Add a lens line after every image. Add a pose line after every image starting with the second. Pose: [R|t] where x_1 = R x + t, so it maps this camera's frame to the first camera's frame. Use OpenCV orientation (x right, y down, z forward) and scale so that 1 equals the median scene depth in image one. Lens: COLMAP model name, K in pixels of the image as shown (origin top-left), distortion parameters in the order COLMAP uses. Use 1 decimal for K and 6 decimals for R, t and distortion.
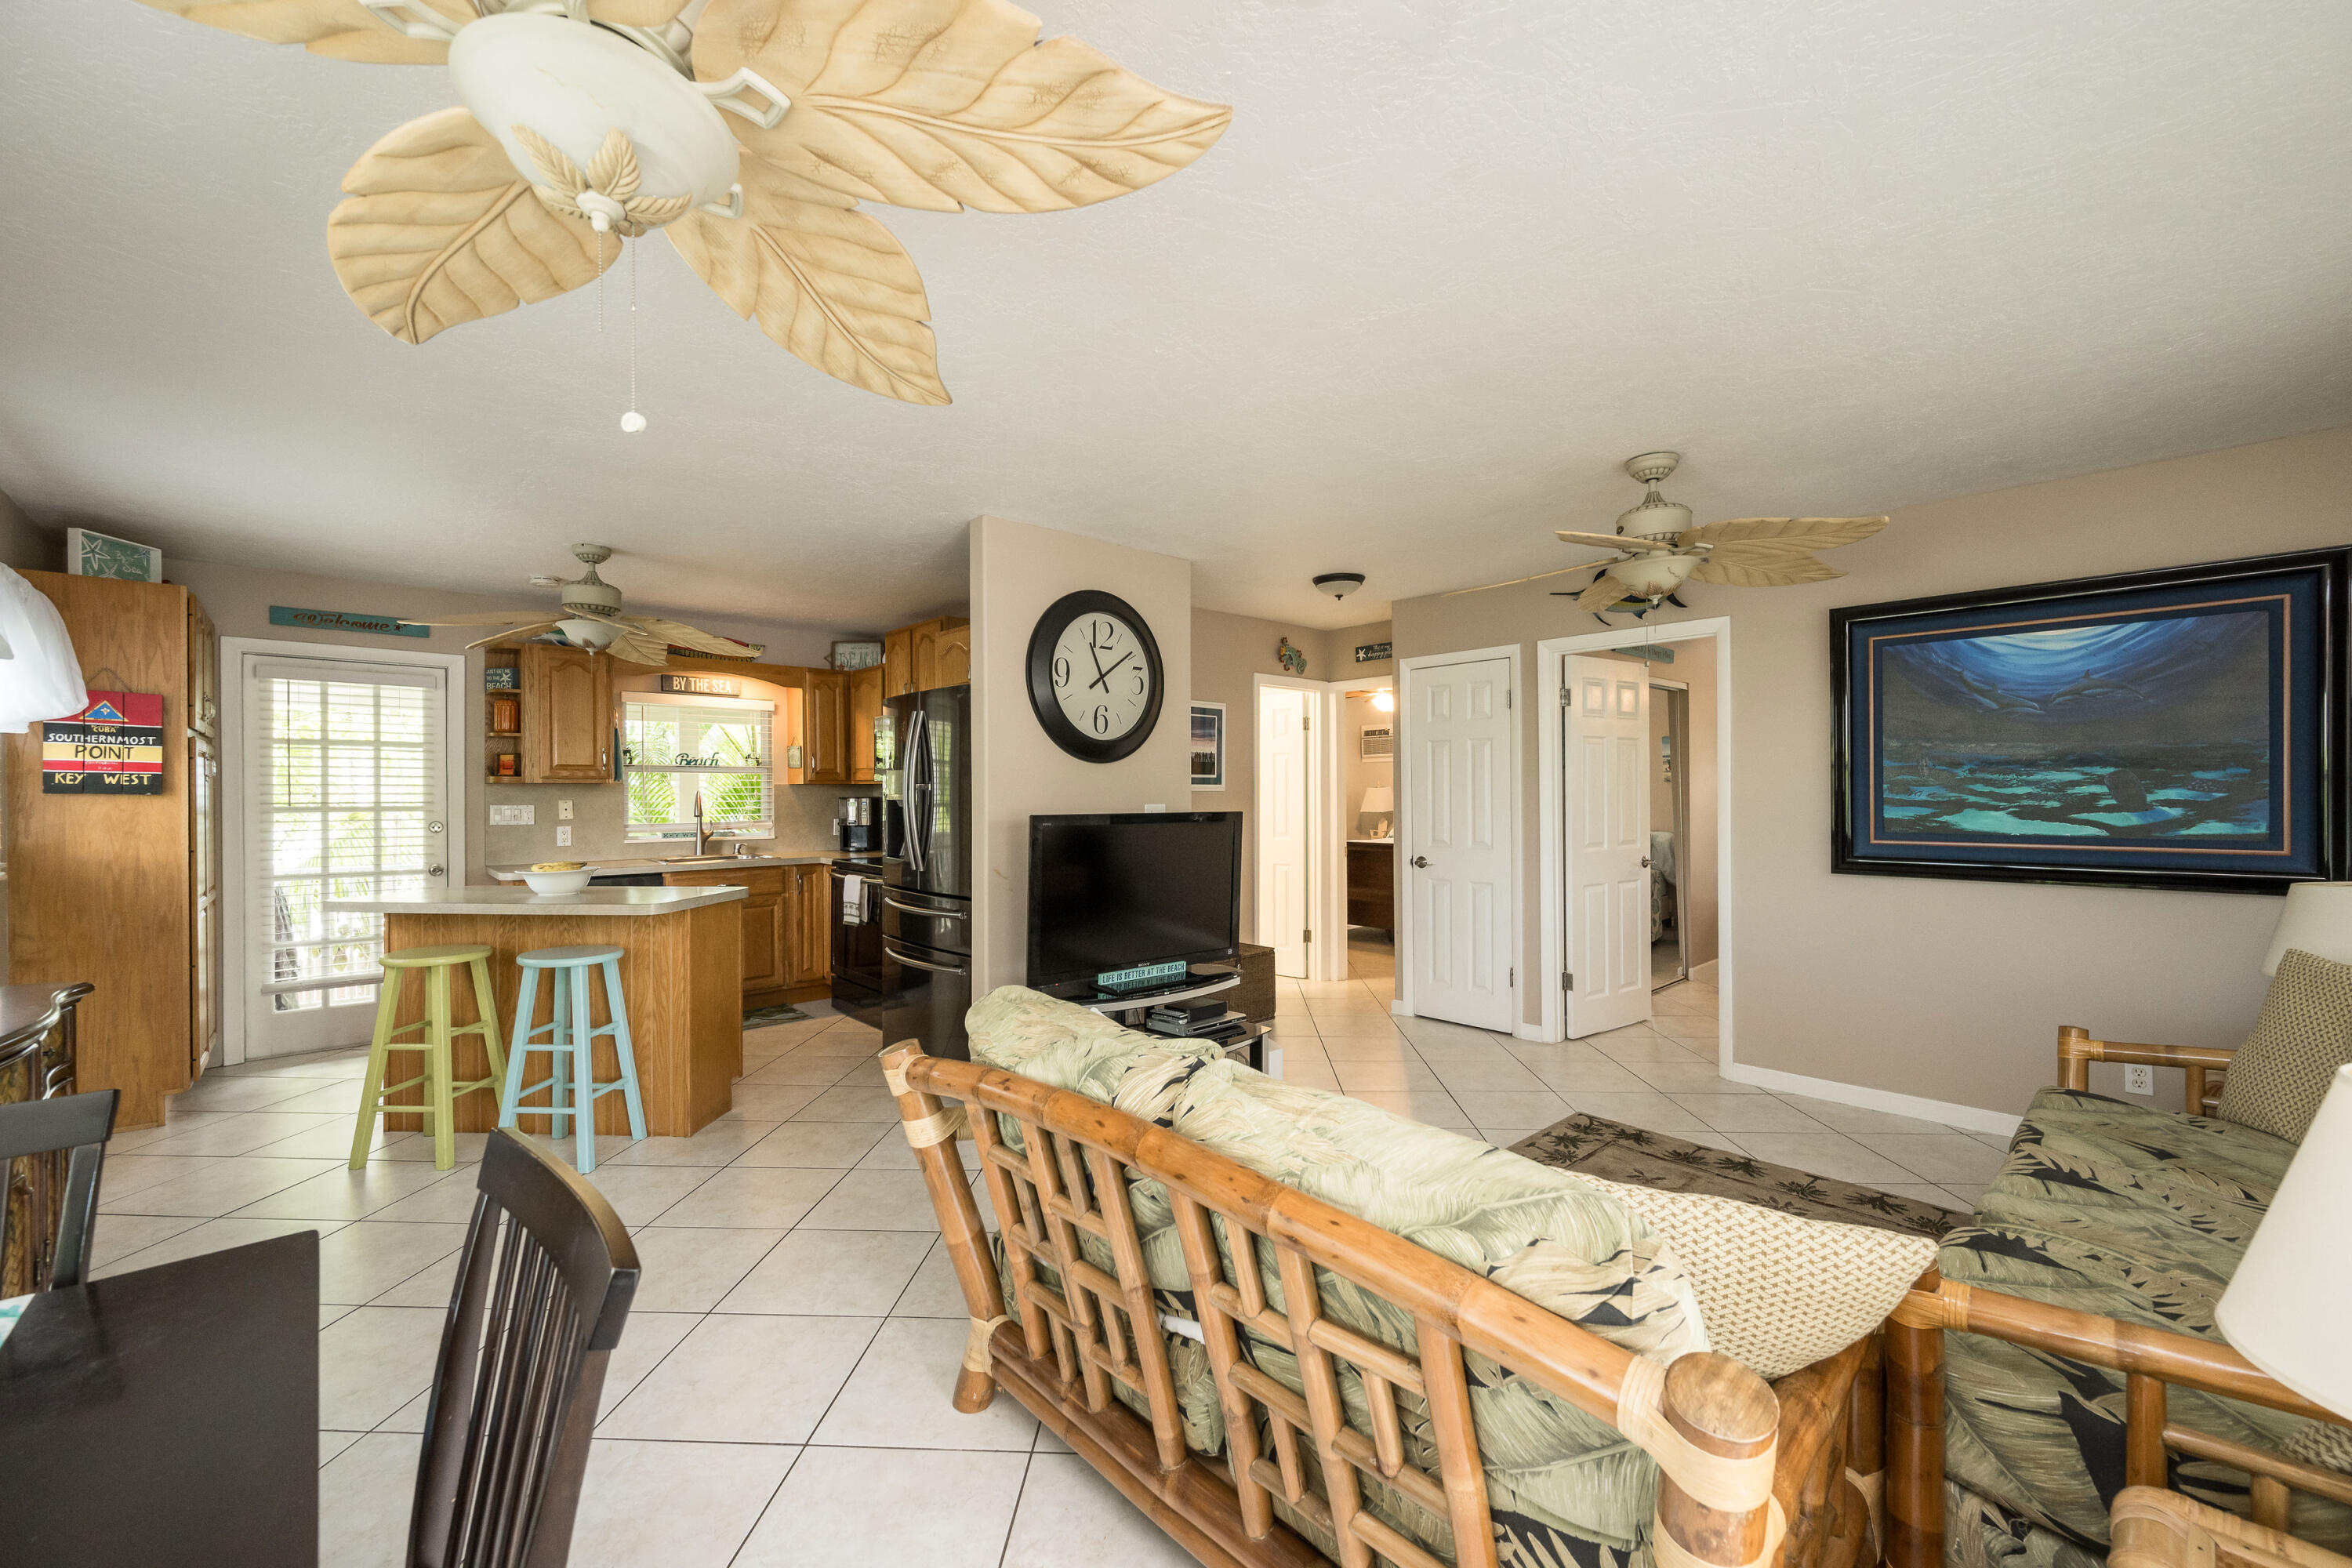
lens RADIAL K [[920.4, 0, 1174.1], [0, 920.4, 793.1], [0, 0, 1]] dist [-0.001672, 0.000366]
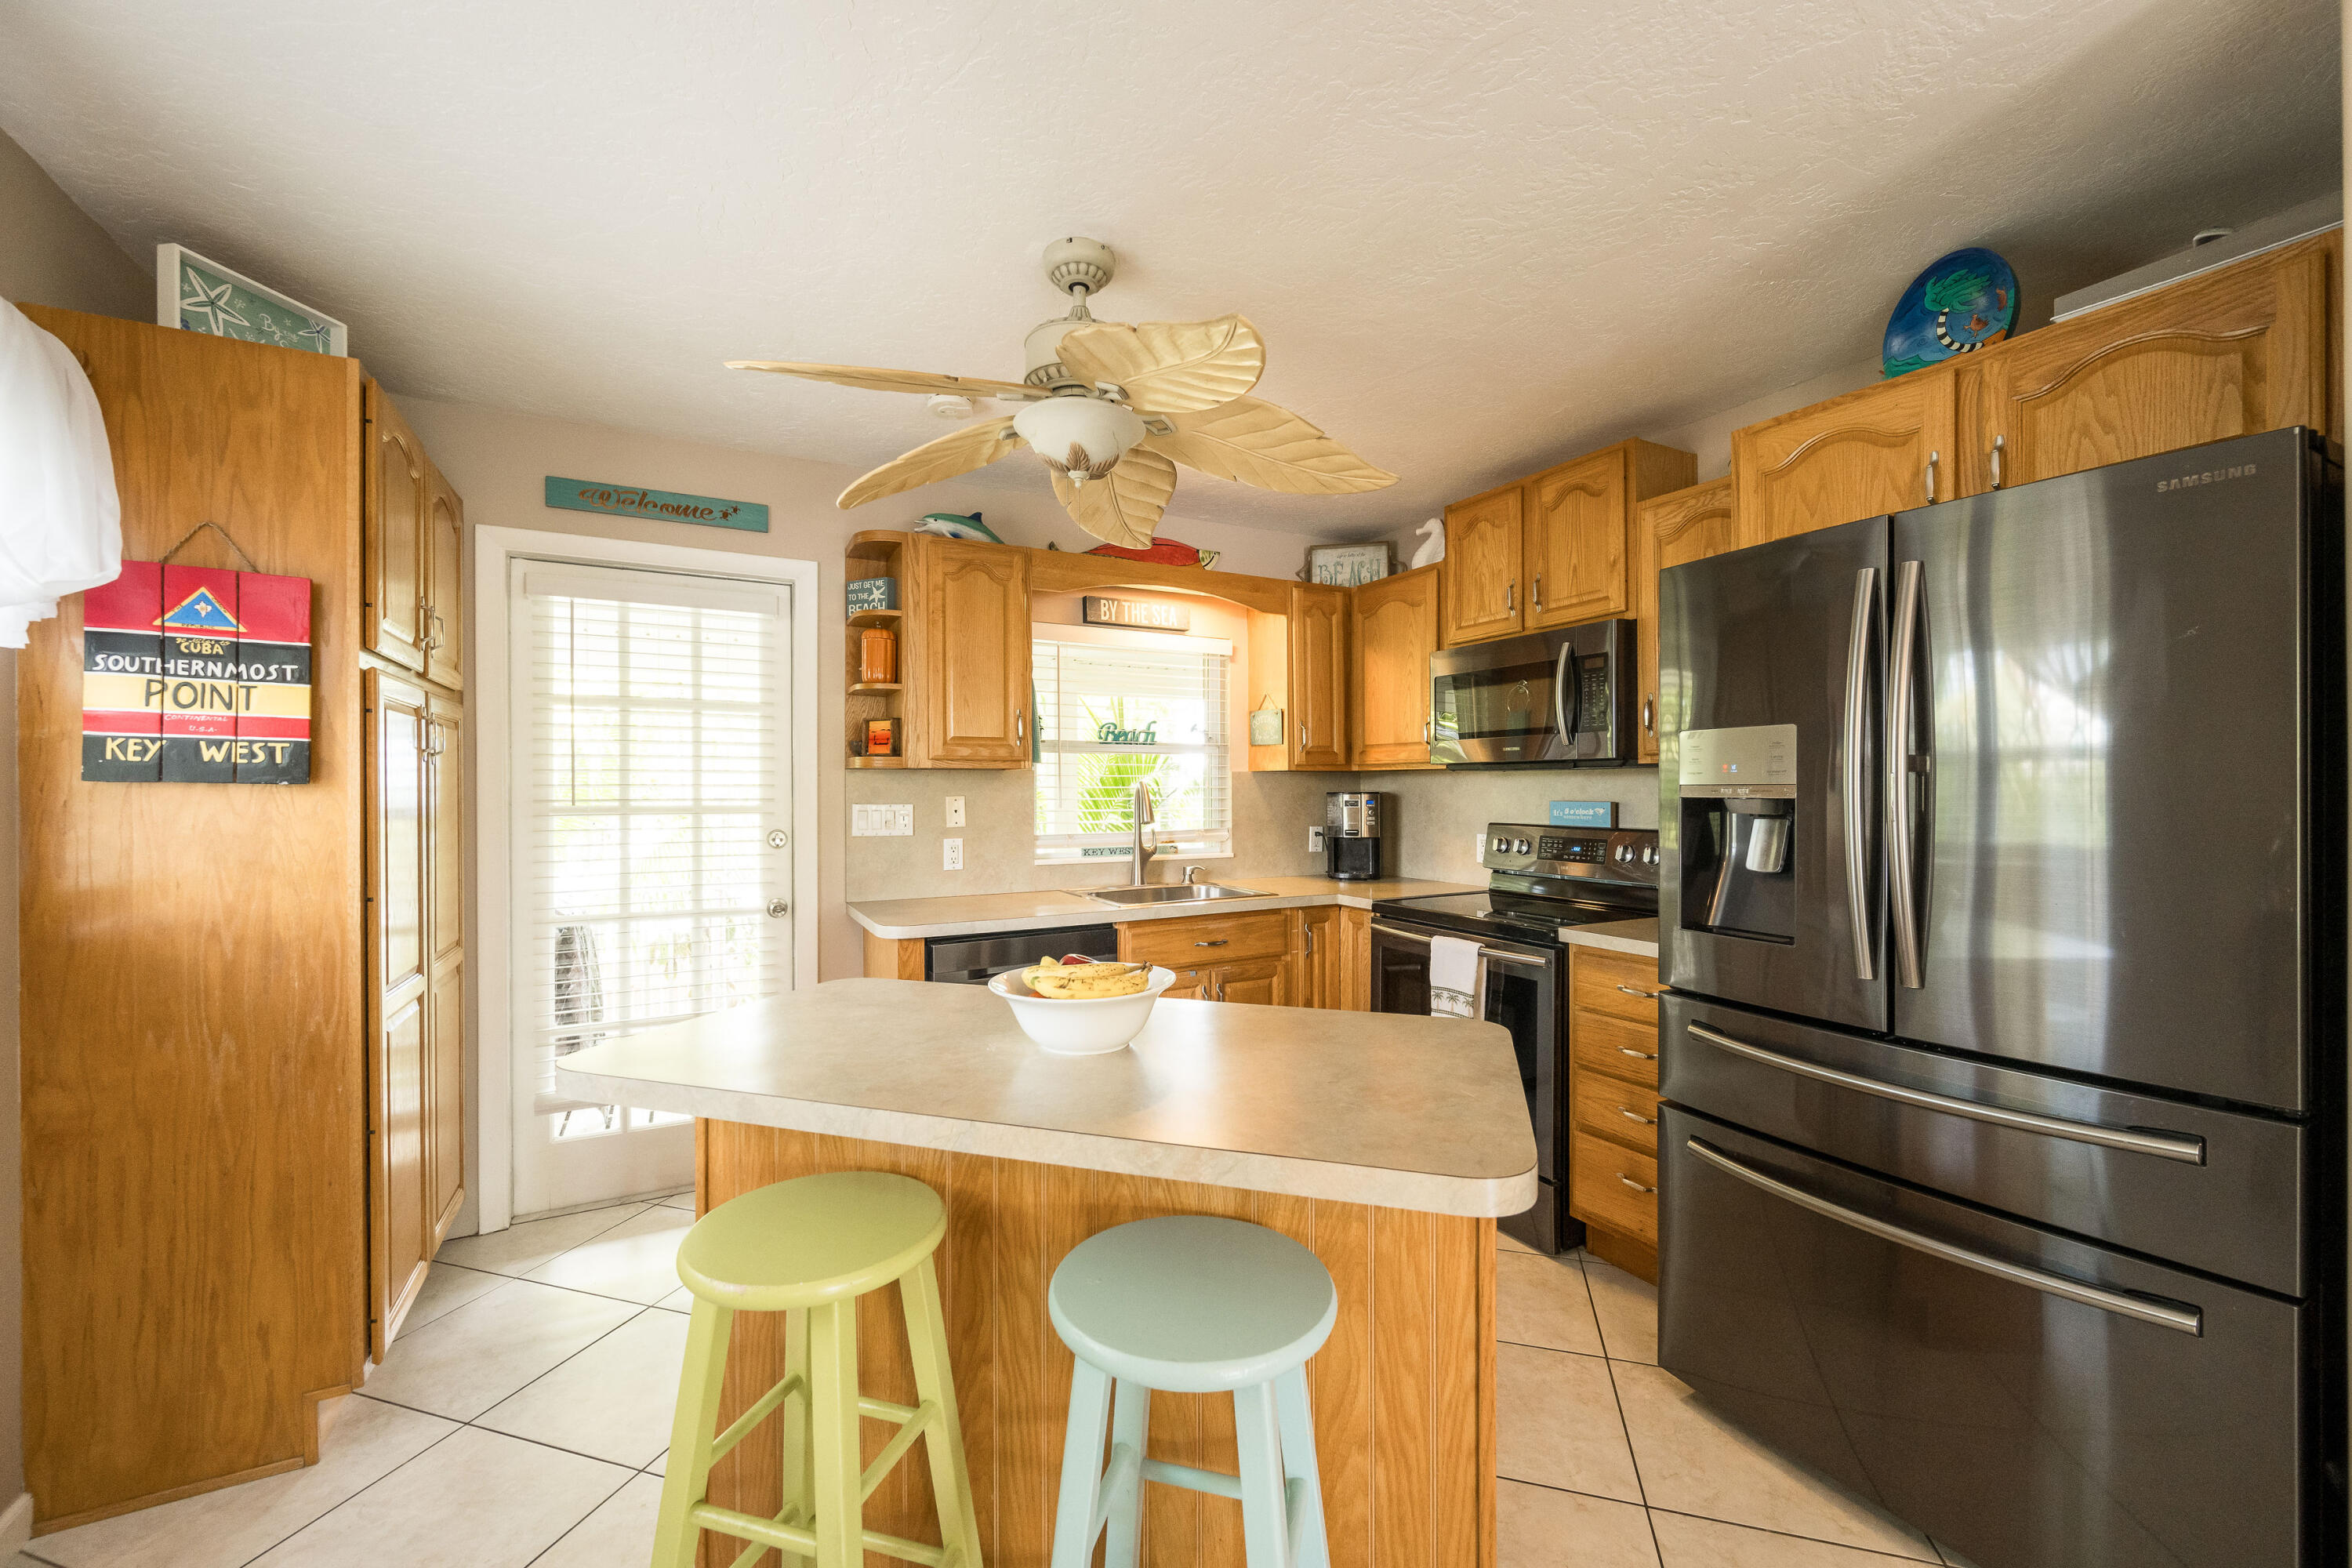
lens RADIAL K [[920.4, 0, 1177.7], [0, 920.4, 786.6], [0, 0, 1]] dist [-0.001672, 0.000366]
pose [[0.970139, 0.000183, -0.242549, -0.417949], [-0.000563, 0.999999, -0.001498, 0.002468], [0.242548, 0.001590, 0.970138, 0.496008]]
